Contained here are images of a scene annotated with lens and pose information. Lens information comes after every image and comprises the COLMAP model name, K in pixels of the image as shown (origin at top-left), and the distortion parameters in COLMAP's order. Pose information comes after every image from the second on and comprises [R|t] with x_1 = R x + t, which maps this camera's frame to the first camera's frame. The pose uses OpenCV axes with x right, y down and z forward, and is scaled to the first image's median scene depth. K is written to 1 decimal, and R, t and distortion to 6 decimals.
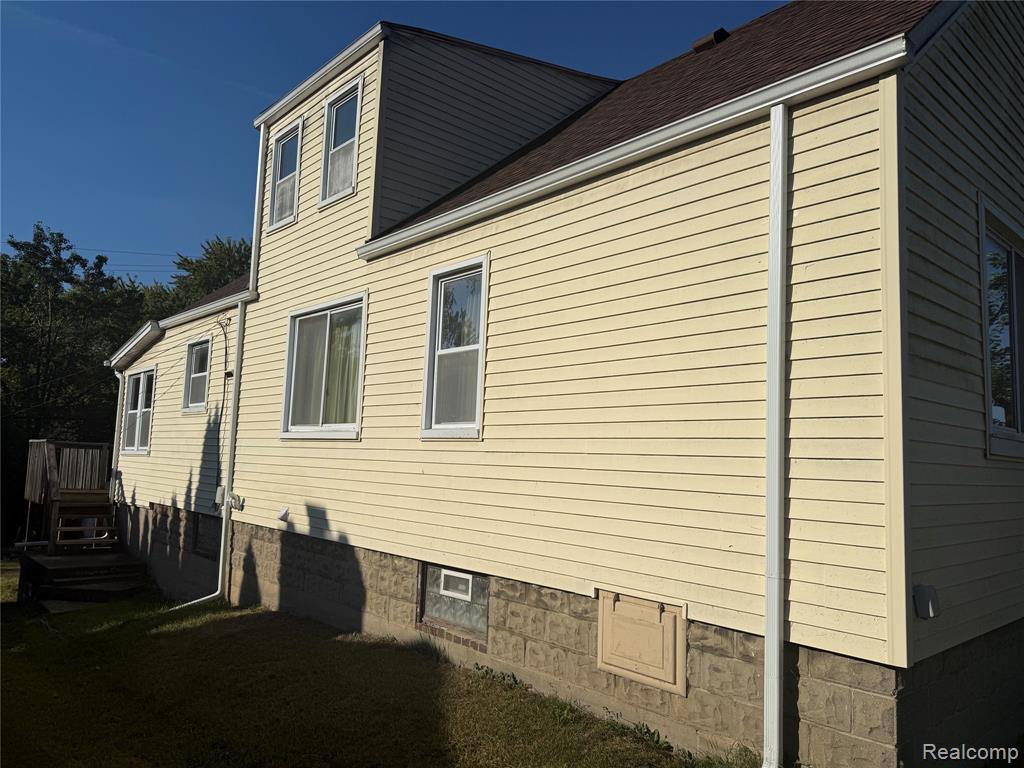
lens RADIAL K [[725.6, 0, 510.5], [0, 725.6, 387.7], [0, 0, 1]] dist [0.006856, -0.002734]
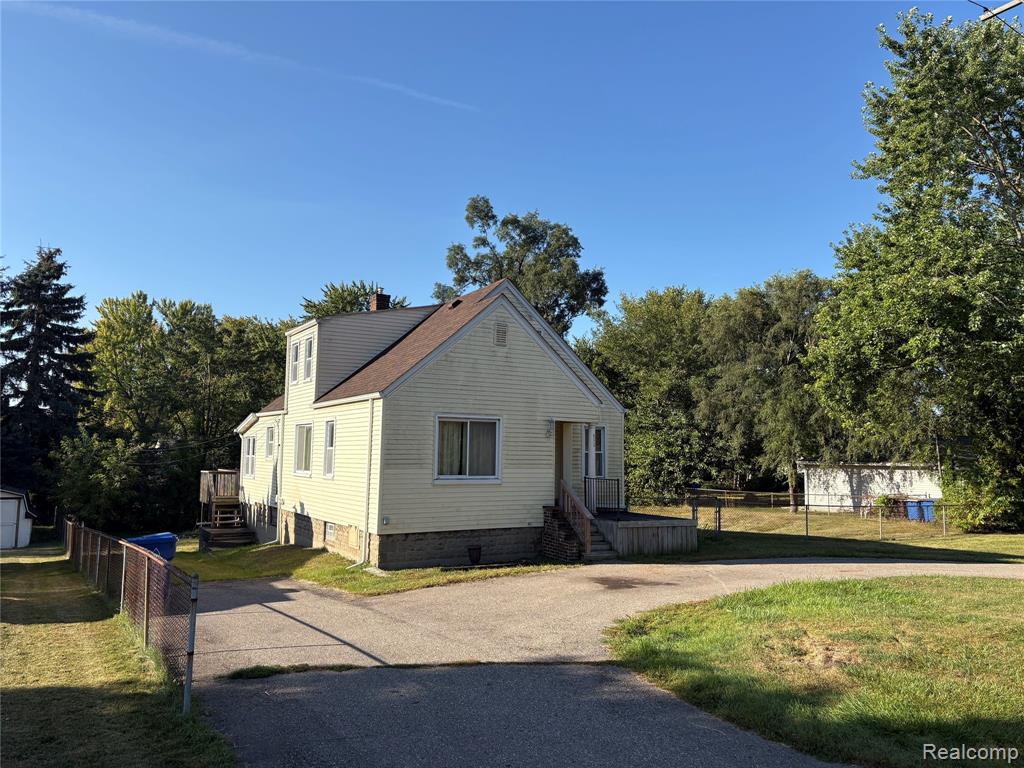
lens RADIAL K [[775.3, 0, 513.1], [0, 775.3, 382.1], [0, 0, 1]] dist [0.013229, 0.002433]
pose [[0.979802, -0.039806, -0.195966, 0.725792], [0.040547, 0.999178, -0.000231, -0.165258], [0.195814, -0.007720, 0.980611, -1.103384]]
